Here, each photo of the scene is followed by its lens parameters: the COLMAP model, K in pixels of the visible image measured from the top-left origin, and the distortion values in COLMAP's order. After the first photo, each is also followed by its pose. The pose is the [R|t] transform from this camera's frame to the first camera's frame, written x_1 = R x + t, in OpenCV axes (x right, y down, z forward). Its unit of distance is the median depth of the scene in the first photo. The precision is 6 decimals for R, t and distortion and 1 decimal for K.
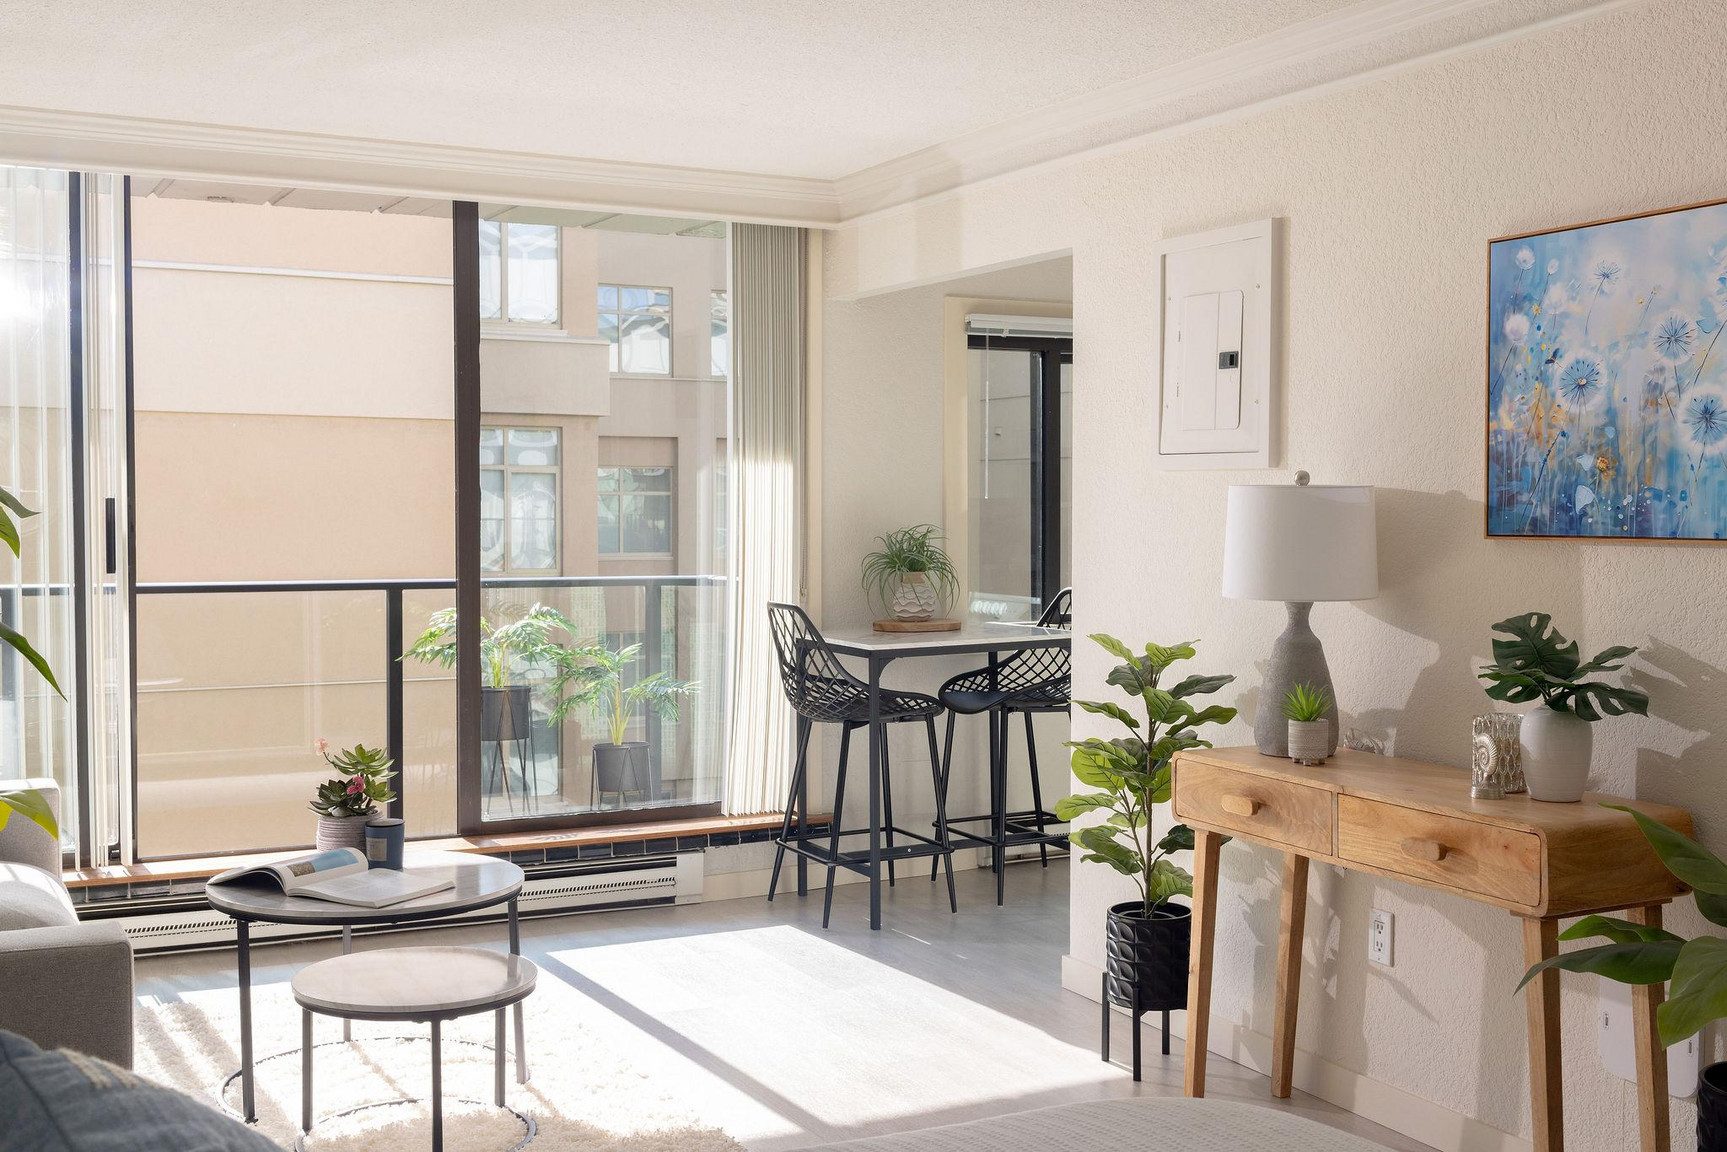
lens RADIAL K [[1902.0, 0, 859.4], [0, 1902.0, 573.4], [0, 0, 1]] dist [0.007448, 0.010265]
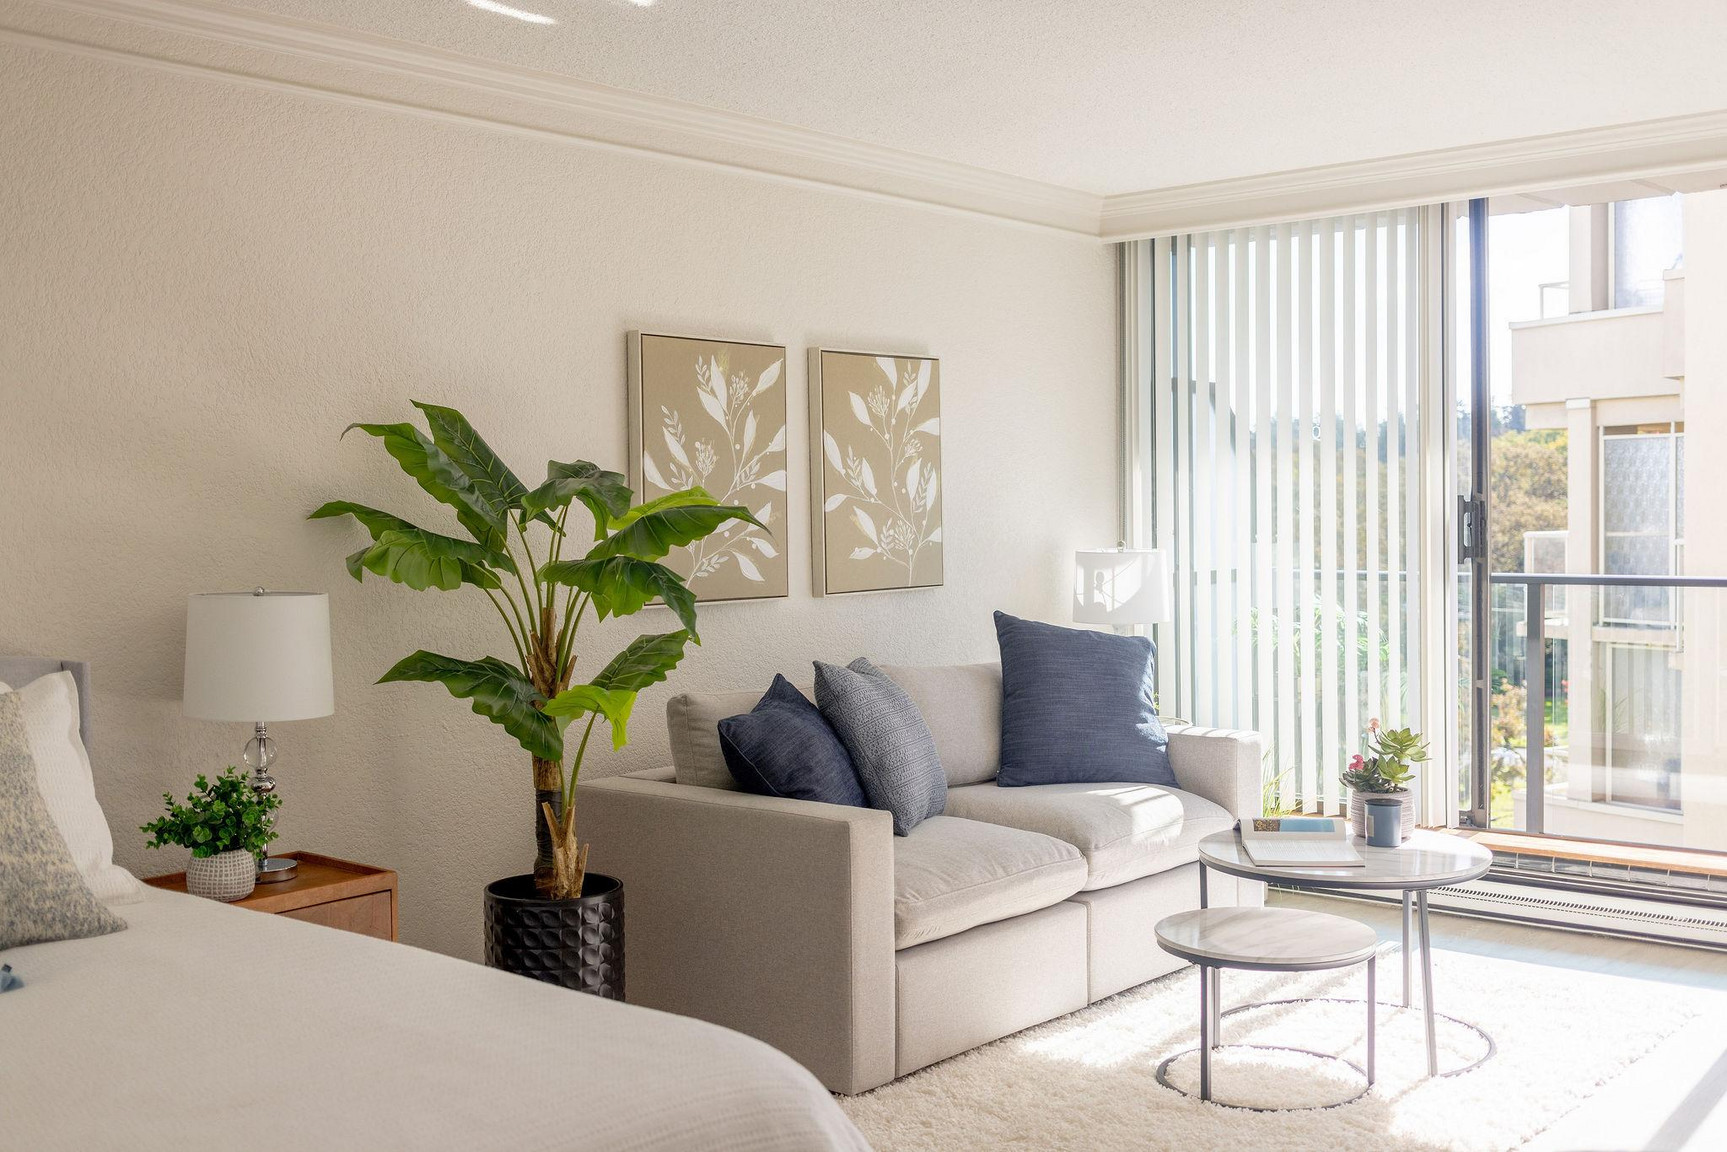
lens RADIAL K [[1902.0, 0, 859.4], [0, 1902.0, 573.4], [0, 0, 1]] dist [0.007448, 0.010265]
pose [[0.373595, 0.031431, -0.927059, 0.533073], [-0.019825, 0.999468, 0.025897, -0.017082], [0.927380, 0.008704, 0.374020, 0.281426]]
